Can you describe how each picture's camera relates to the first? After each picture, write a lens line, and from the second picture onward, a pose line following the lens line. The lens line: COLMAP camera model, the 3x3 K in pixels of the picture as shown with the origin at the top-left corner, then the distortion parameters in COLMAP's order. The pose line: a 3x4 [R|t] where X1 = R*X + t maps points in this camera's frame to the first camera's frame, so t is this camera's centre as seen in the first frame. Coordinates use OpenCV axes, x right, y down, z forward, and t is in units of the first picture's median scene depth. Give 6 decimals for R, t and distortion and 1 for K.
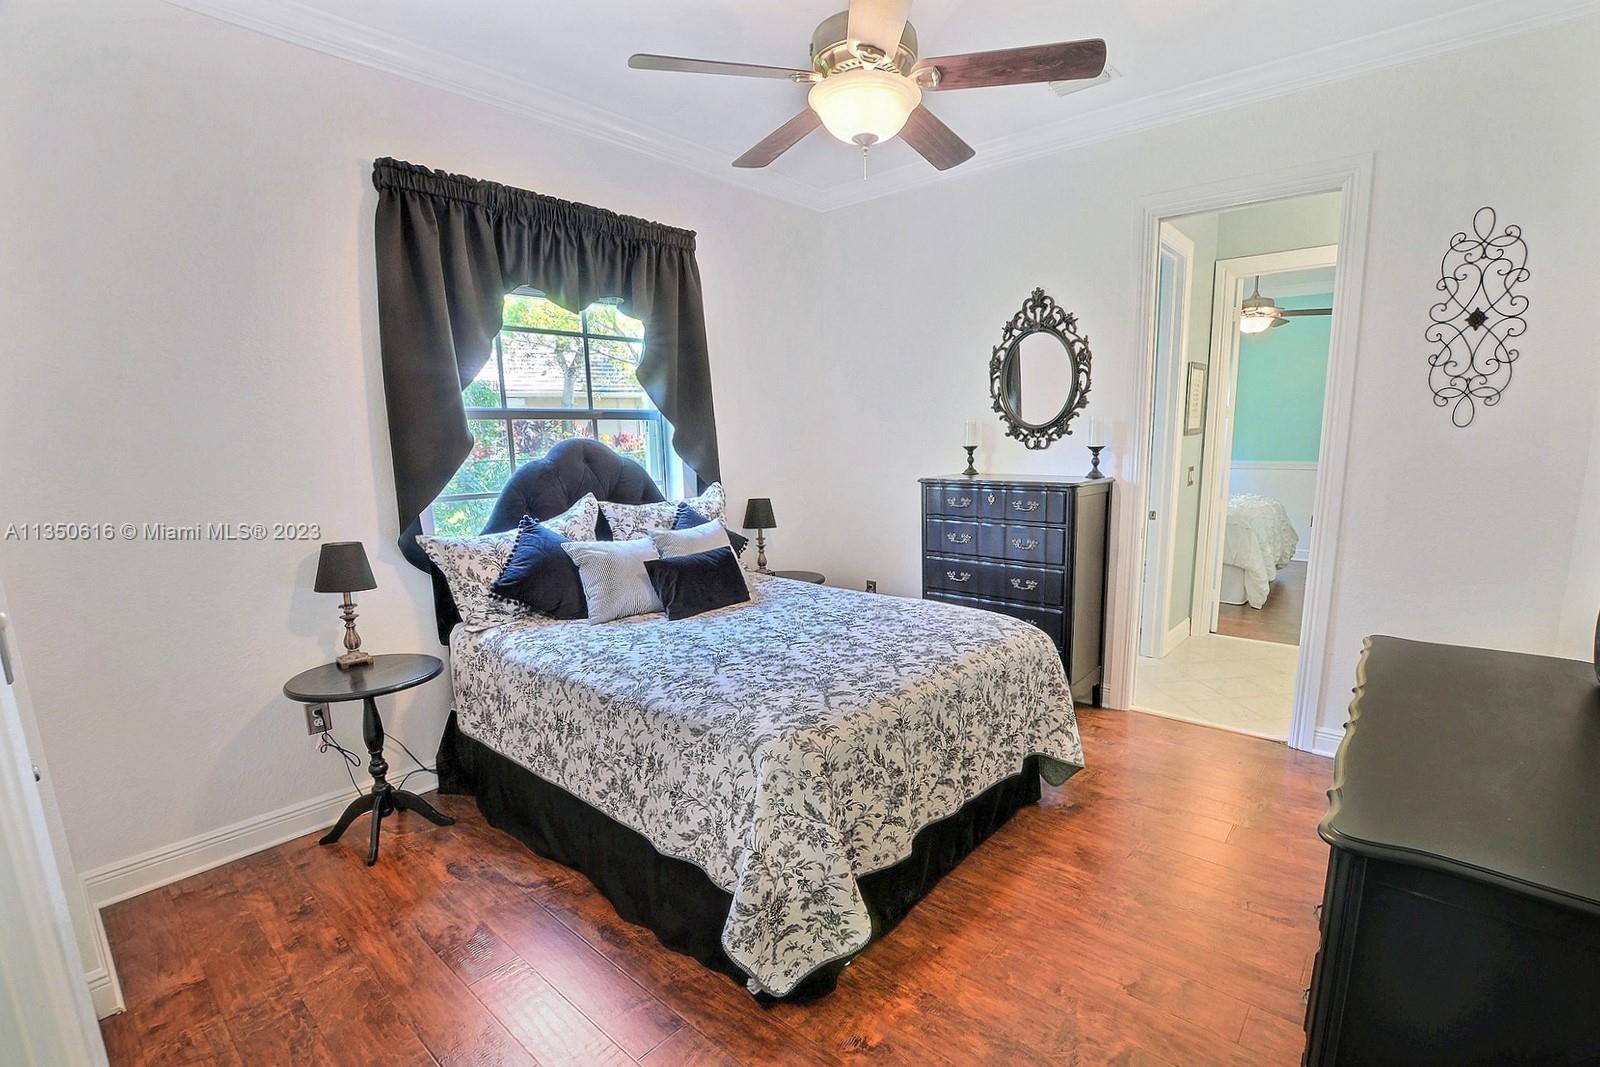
lens RADIAL K [[715.4, 0, 808.5], [0, 715.4, 555.1], [0, 0, 1]] dist [0.001720, 0.000731]
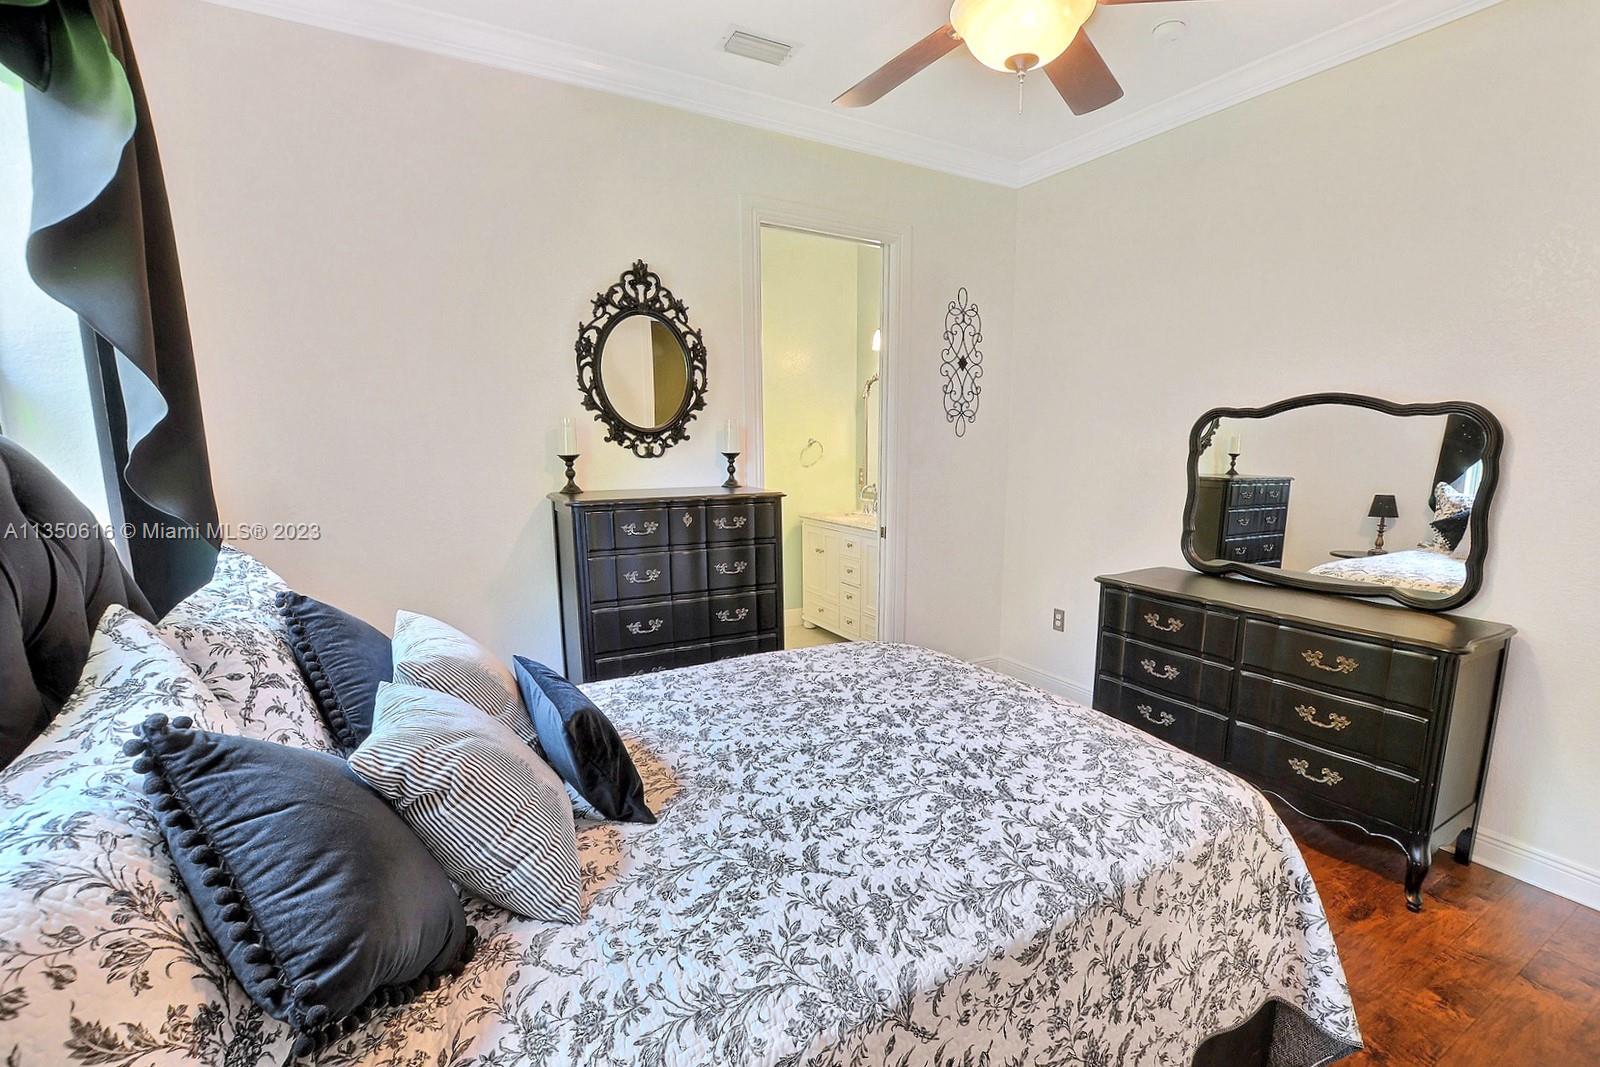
lens RADIAL K [[715.4, 0, 808.5], [0, 715.4, 555.1], [0, 0, 1]] dist [0.001720, 0.000731]
pose [[0.350823, -0.135552, 0.926579, -0.414425], [0.155288, 0.984190, 0.085184, -0.081734], [-0.923477, 0.114002, 0.366326, 0.561671]]
